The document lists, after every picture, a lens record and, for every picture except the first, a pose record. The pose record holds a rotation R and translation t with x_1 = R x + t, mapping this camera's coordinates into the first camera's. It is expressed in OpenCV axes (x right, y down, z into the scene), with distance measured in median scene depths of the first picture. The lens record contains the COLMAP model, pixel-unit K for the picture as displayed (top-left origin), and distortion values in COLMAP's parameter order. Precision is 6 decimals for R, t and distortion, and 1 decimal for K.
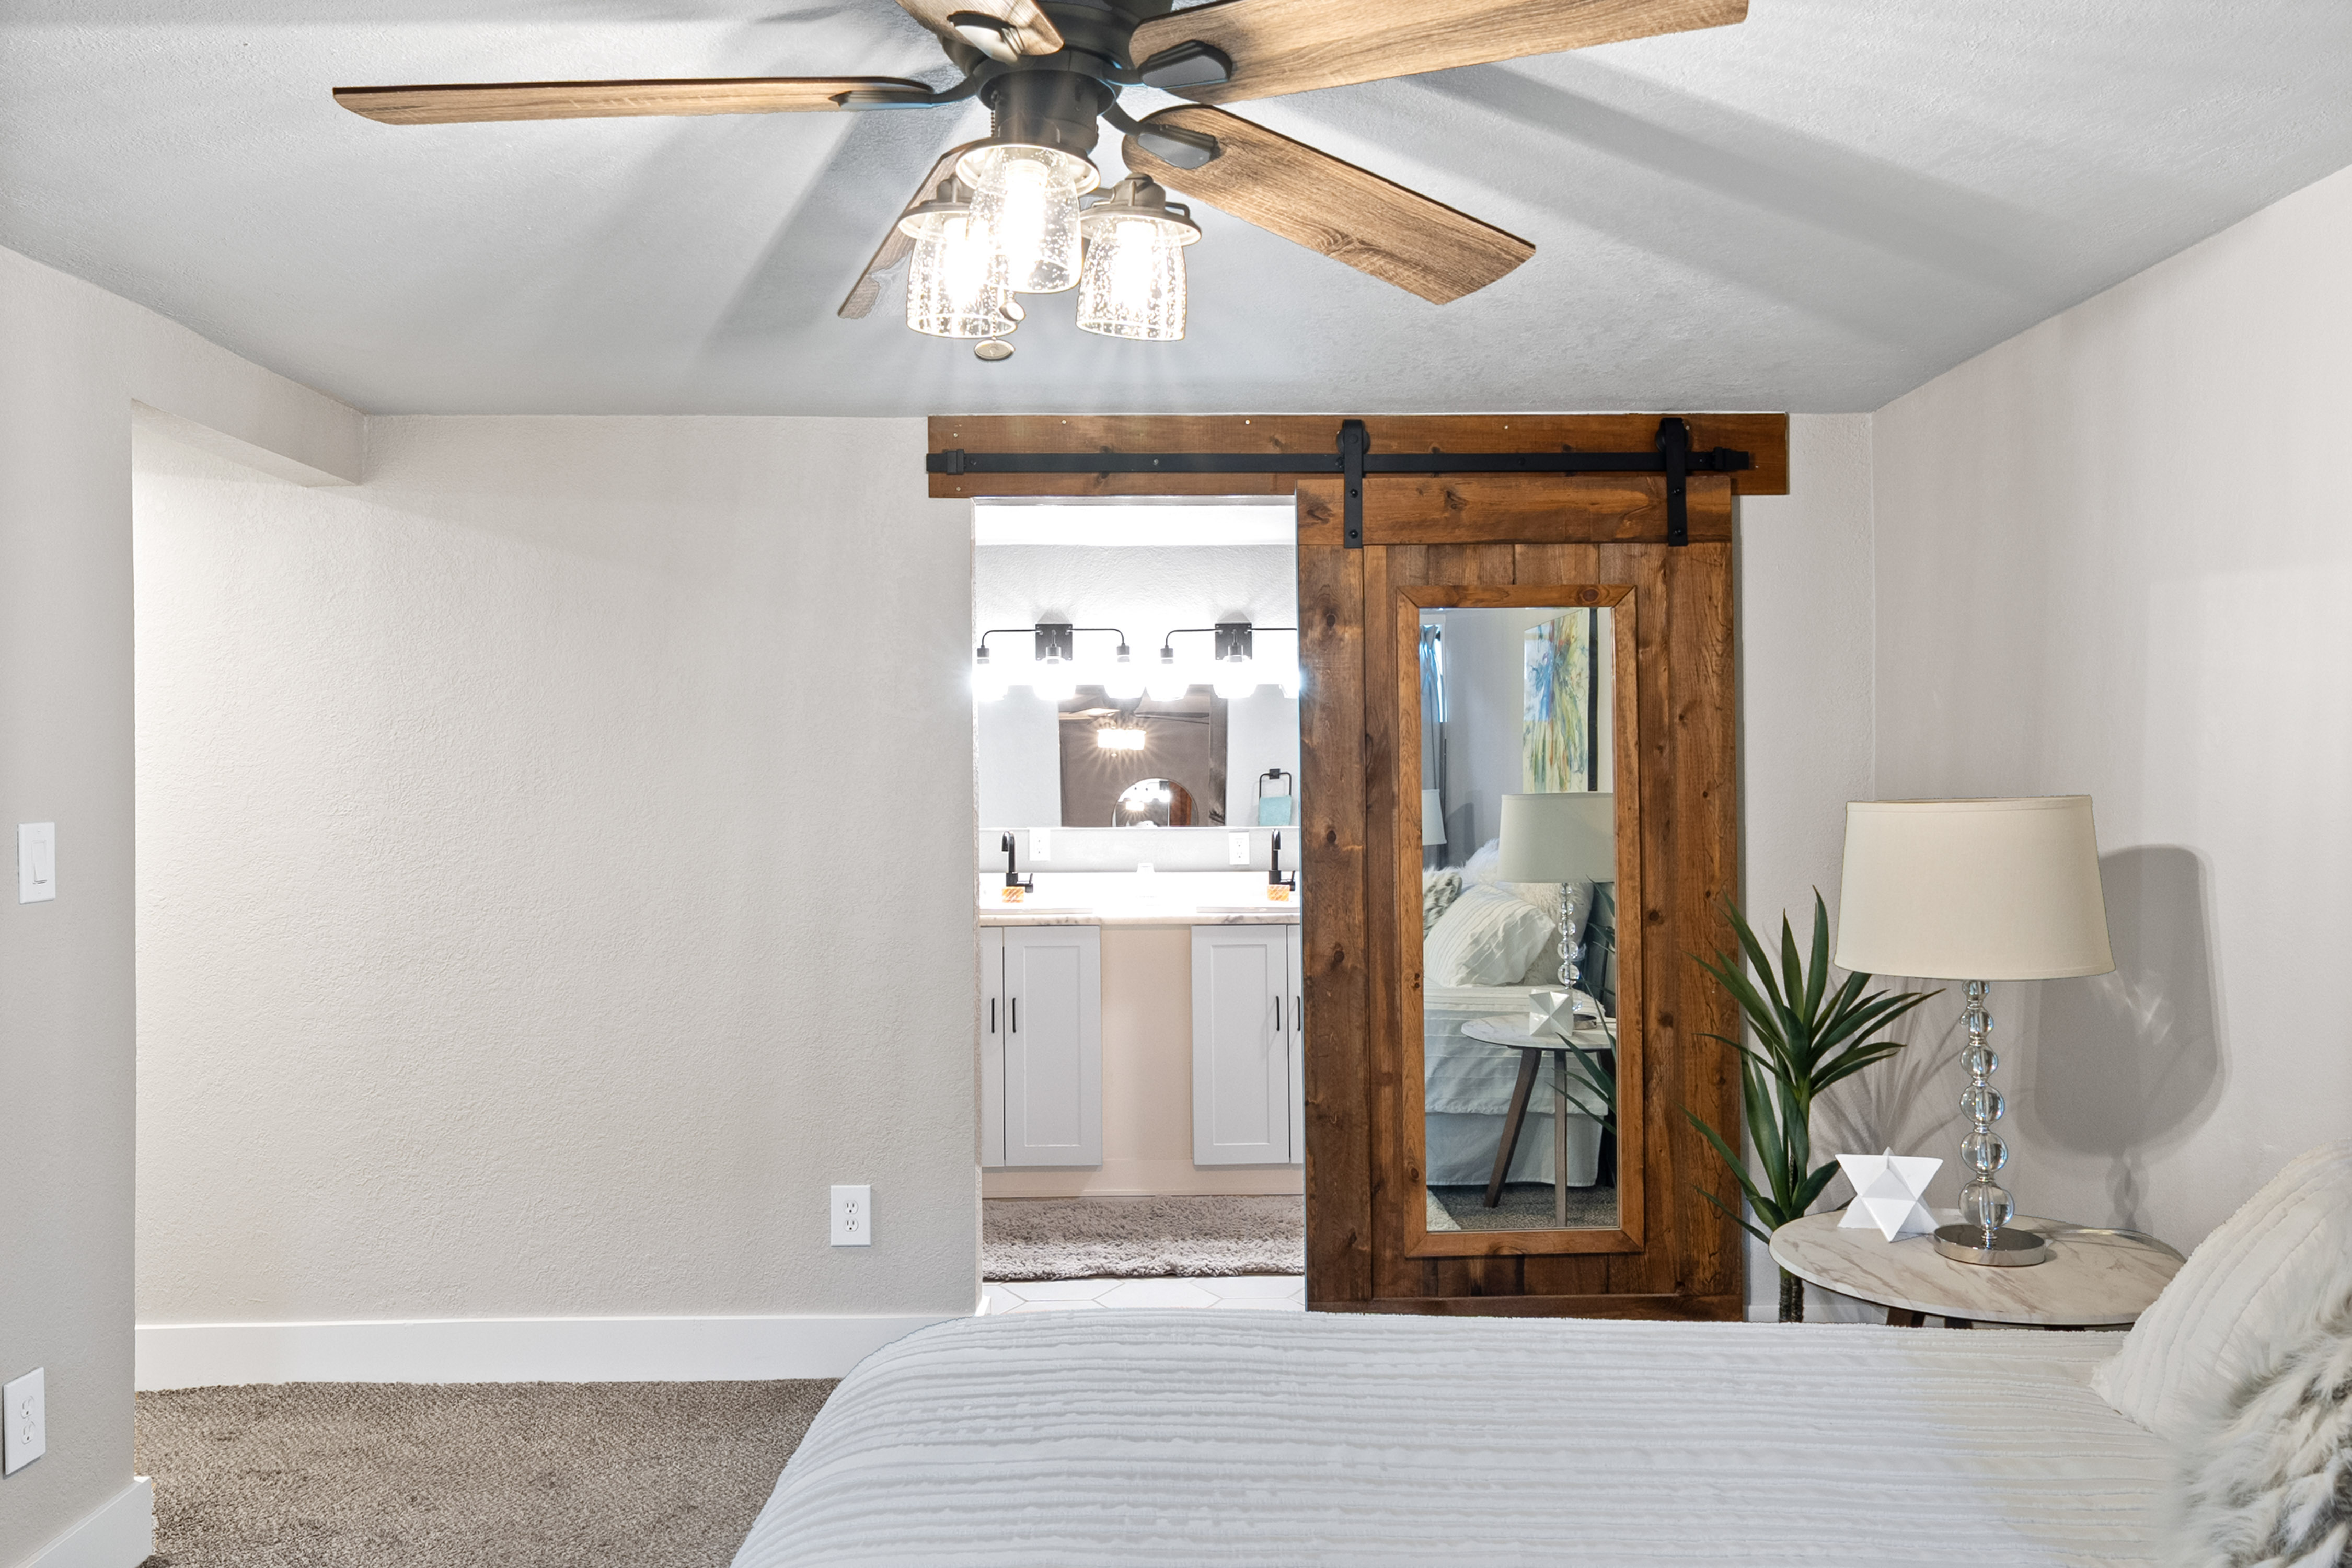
lens RADIAL K [[1694.9, 0, 1176.0], [0, 1694.9, 784.0], [0, 0, 1]] dist [0.000261, -0.000004]
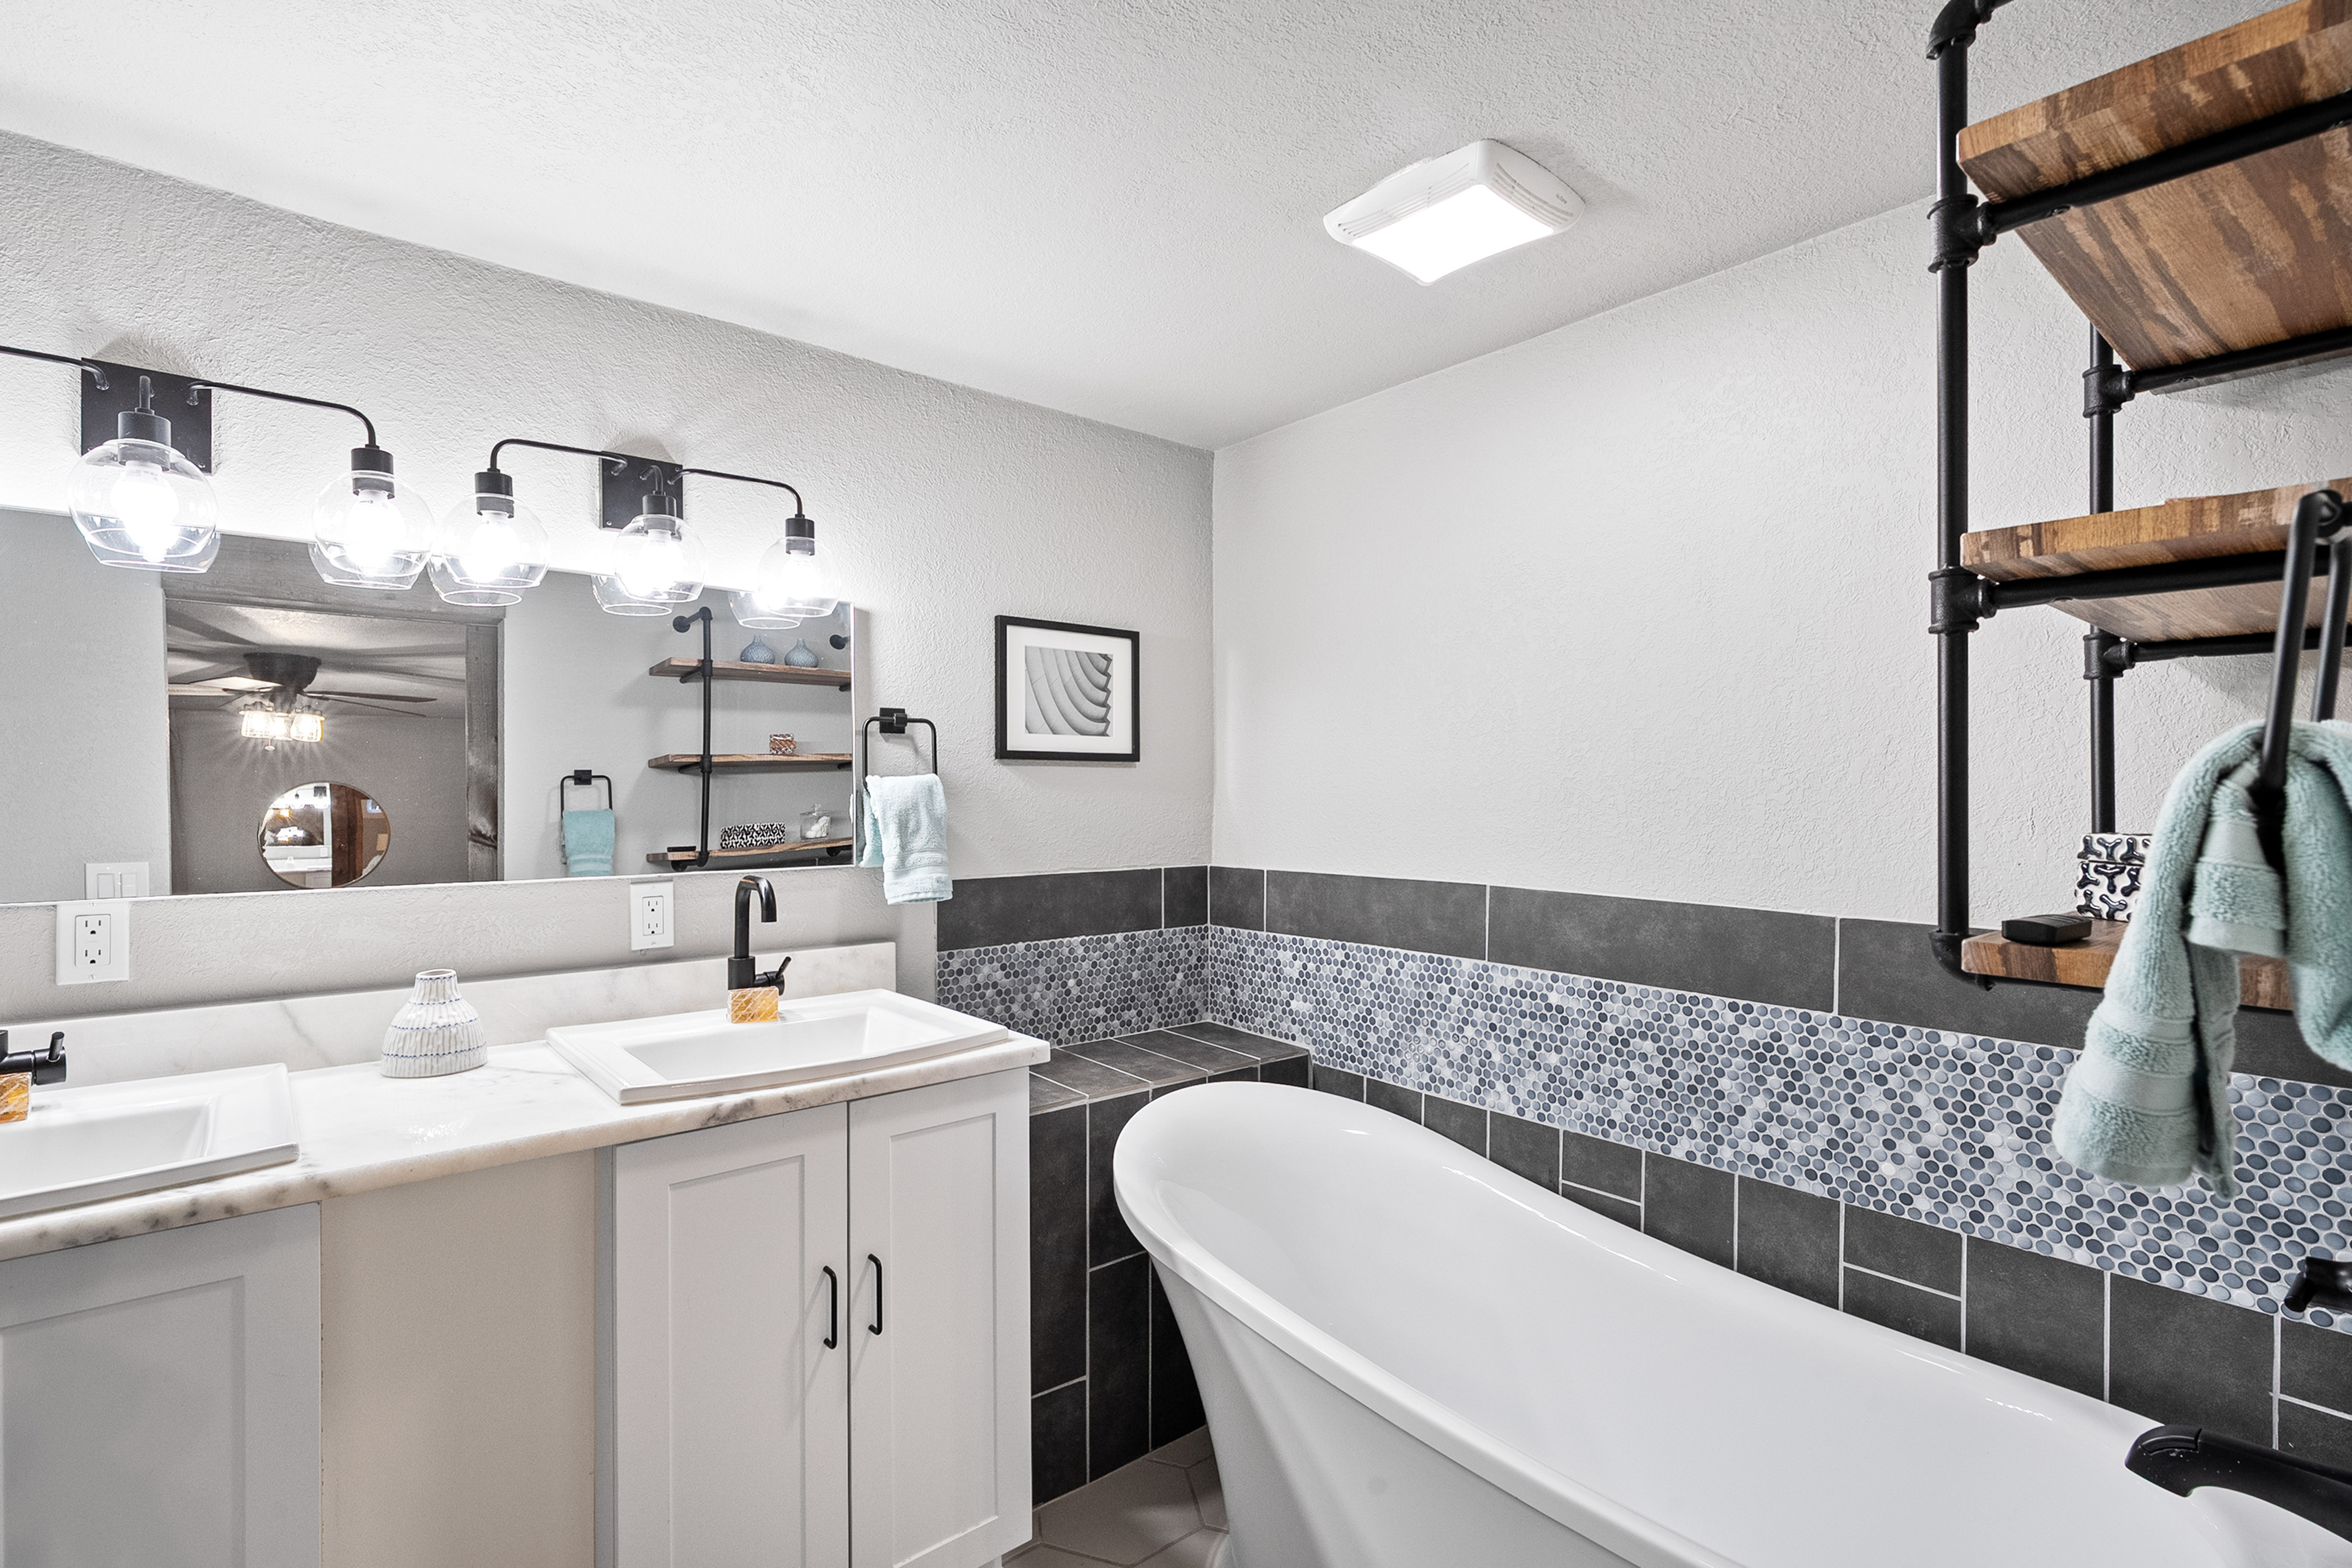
lens RADIAL K [[1115.0, 0, 1176.0], [0, 1115.0, 784.0], [0, 0, 1]] dist [0.002479, -0.000046]
pose [[0.784704, 0.005183, 0.619849, -0.045099], [0.001123, 0.999952, -0.009783, 0.003046], [-0.619870, 0.008373, 0.784660, 0.654121]]
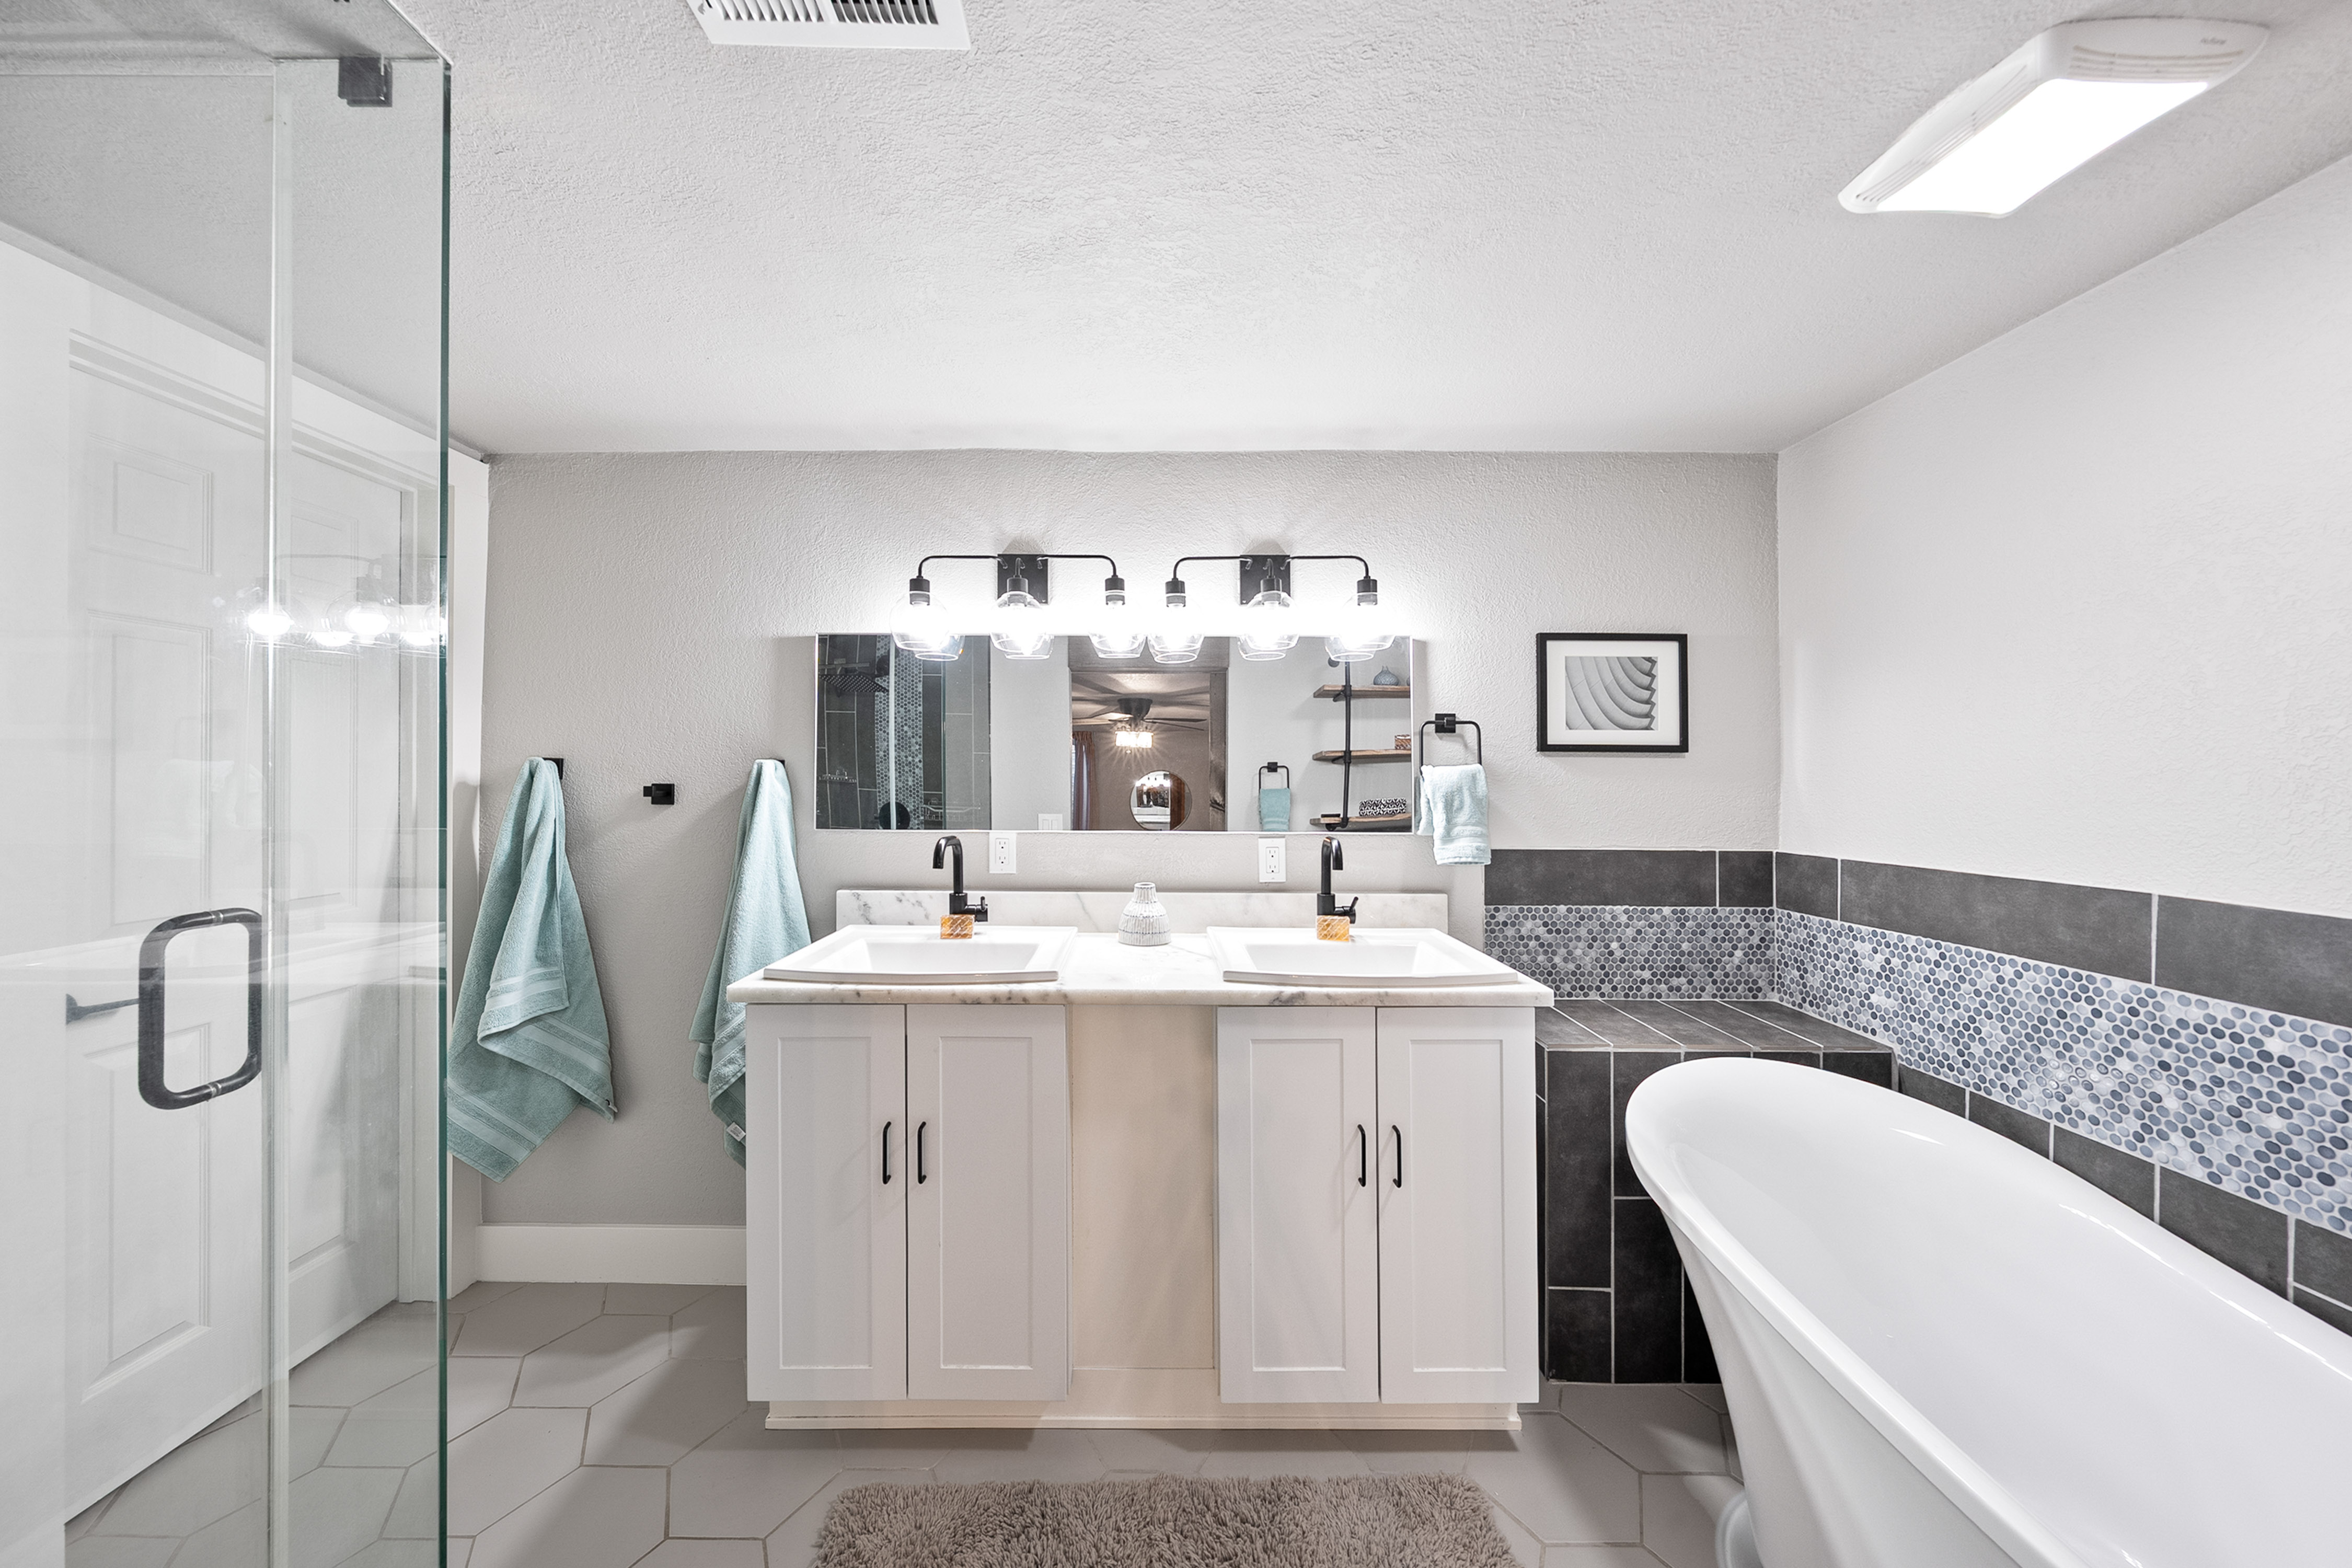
lens RADIAL K [[830.8, 0, 1144.1], [0, 830.8, 770.1], [0, 0, 1]] dist [-0.000990, 0.000561]
pose [[0.999383, 0.006721, -0.034477, -0.005802], [-0.007111, 0.999912, -0.011211, 0.003372], [0.034398, 0.011450, 0.999343, 0.640640]]
